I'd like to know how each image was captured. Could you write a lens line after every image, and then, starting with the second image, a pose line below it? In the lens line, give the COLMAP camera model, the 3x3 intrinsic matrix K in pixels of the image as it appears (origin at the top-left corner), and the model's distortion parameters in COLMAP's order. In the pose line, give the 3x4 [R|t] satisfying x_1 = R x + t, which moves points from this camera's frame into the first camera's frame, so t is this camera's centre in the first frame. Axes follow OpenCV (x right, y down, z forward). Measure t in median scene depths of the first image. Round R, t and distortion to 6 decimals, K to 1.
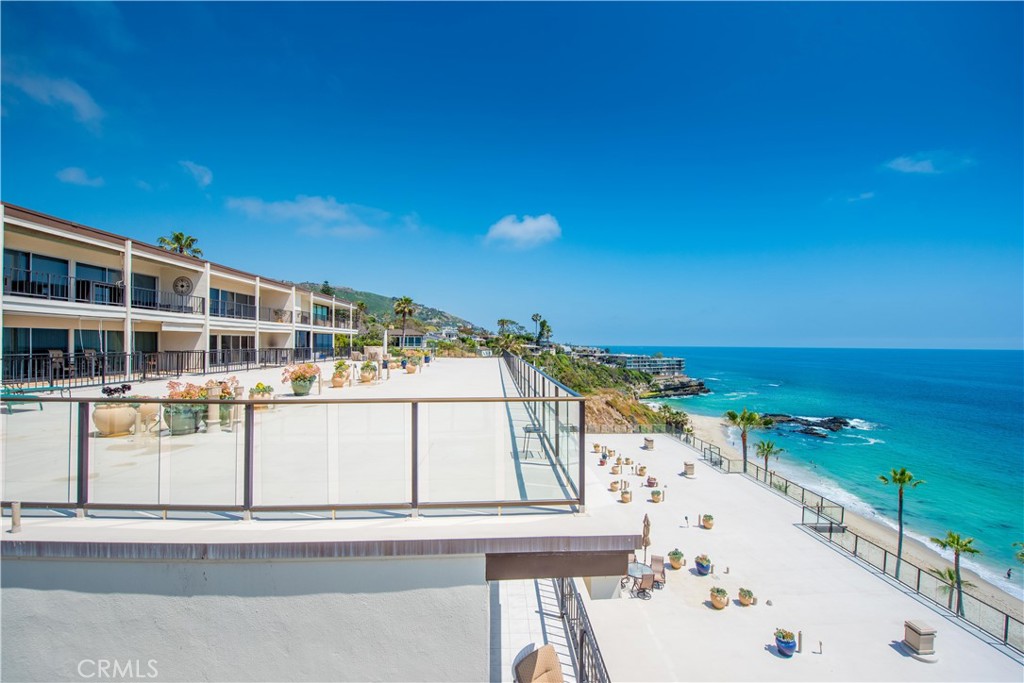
lens RADIAL K [[399.8, 0, 514.7], [0, 399.8, 340.4], [0, 0, 1]] dist [0.001399, 0.000062]
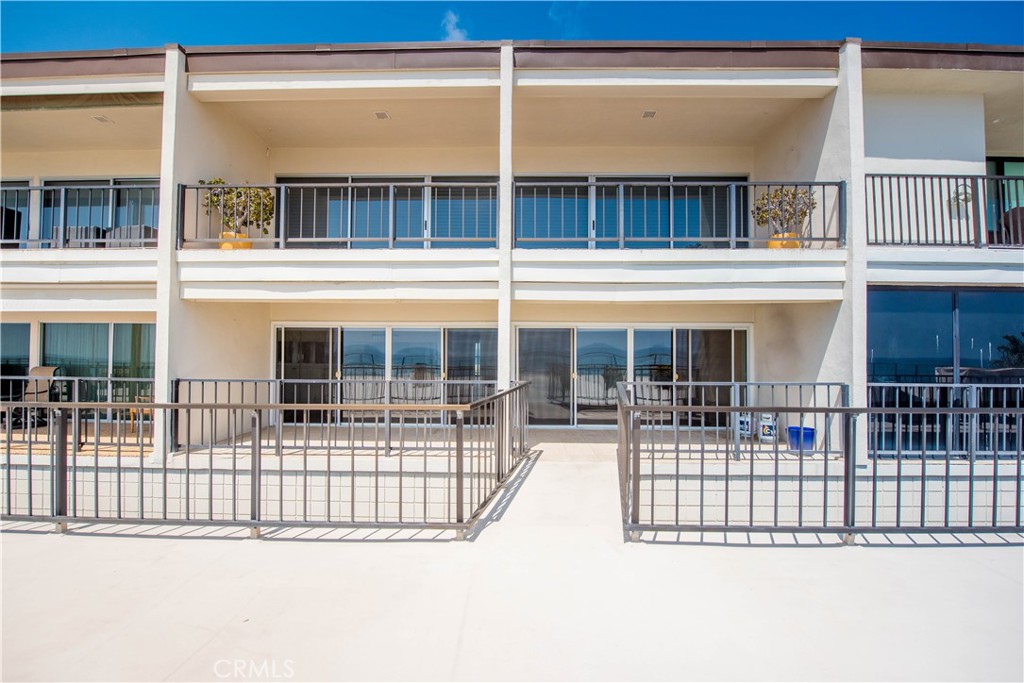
lens RADIAL K [[459.5, 0, 516.8], [0, 459.5, 334.8], [0, 0, 1]] dist [-0.012277, 0.000552]
pose [[-0.052668, -0.037936, -0.997891, -0.238391], [0.000667, 0.999277, -0.038024, 0.002121], [0.998612, -0.002668, -0.052605, 0.589651]]
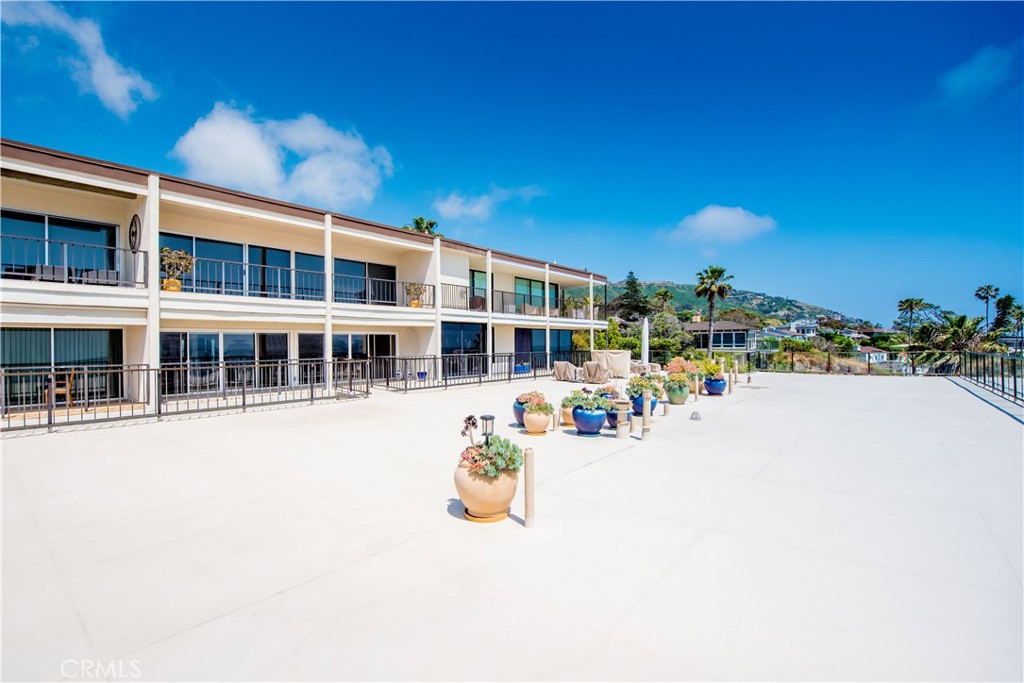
lens RADIAL K [[459.5, 0, 507.9], [0, 459.5, 343.3], [0, 0, 1]] dist [-0.012277, 0.000552]
pose [[0.738817, -0.019471, -0.673625, -0.055564], [0.022236, 0.999743, -0.004509, 0.005486], [0.673539, -0.011647, 0.739060, 0.421173]]
